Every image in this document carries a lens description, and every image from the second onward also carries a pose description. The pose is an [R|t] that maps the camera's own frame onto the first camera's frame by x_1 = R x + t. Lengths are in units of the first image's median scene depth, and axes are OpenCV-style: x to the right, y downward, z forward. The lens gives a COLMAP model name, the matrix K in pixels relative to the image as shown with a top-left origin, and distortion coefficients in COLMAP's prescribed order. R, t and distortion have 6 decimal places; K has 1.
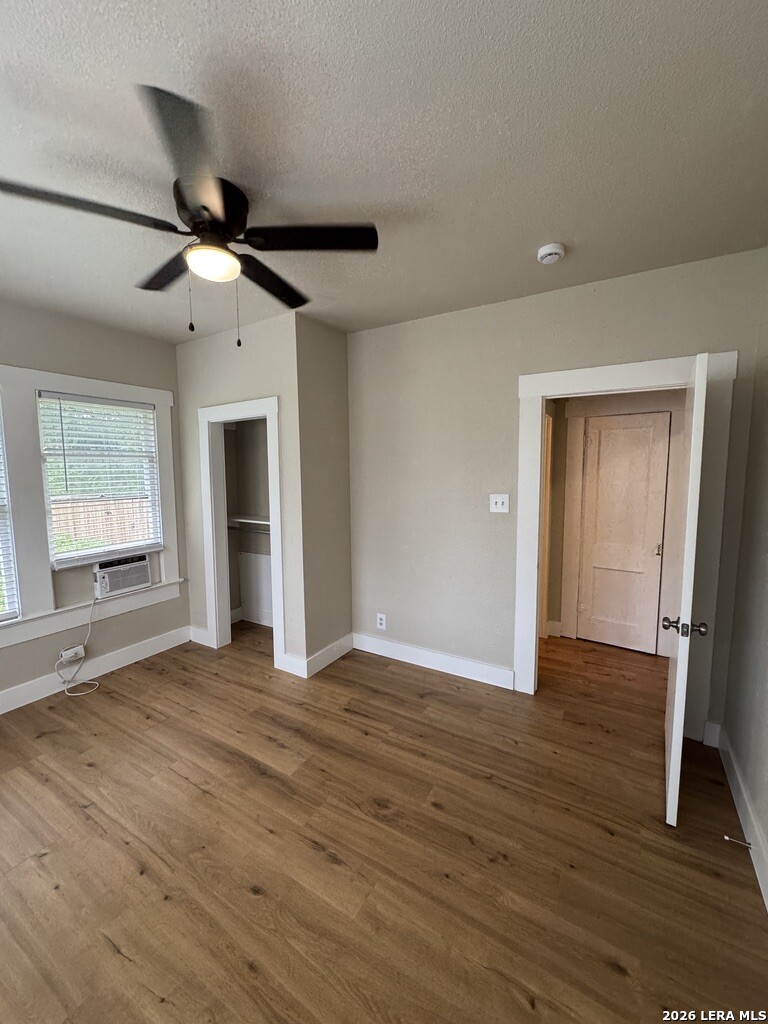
lens RADIAL K [[412.4, 0, 378.6], [0, 412.4, 516.4], [0, 0, 1]] dist [-0.001536, -0.000183]
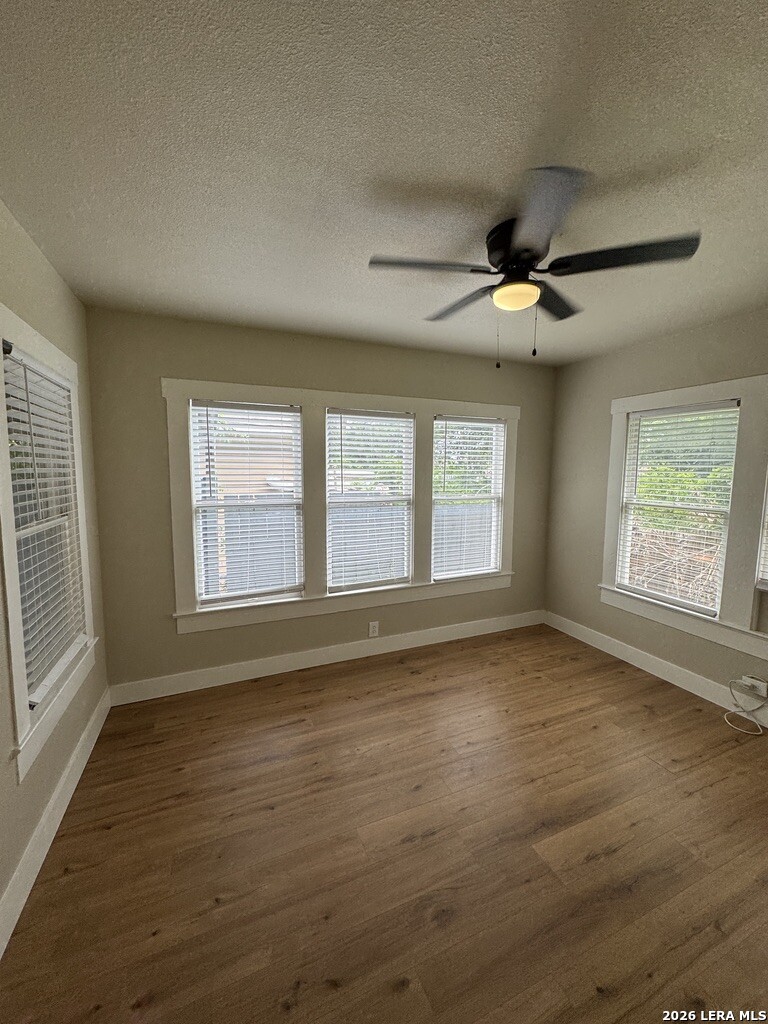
lens RADIAL K [[408.6, 0, 385.3], [0, 408.6, 513.4], [0, 0, 1]] dist [0.000275, 0.000108]
pose [[-0.582839, 0.088960, -0.807704, 0.624871], [-0.103049, 0.977872, 0.182063, -0.168411], [0.806027, 0.189347, -0.560775, 1.204755]]
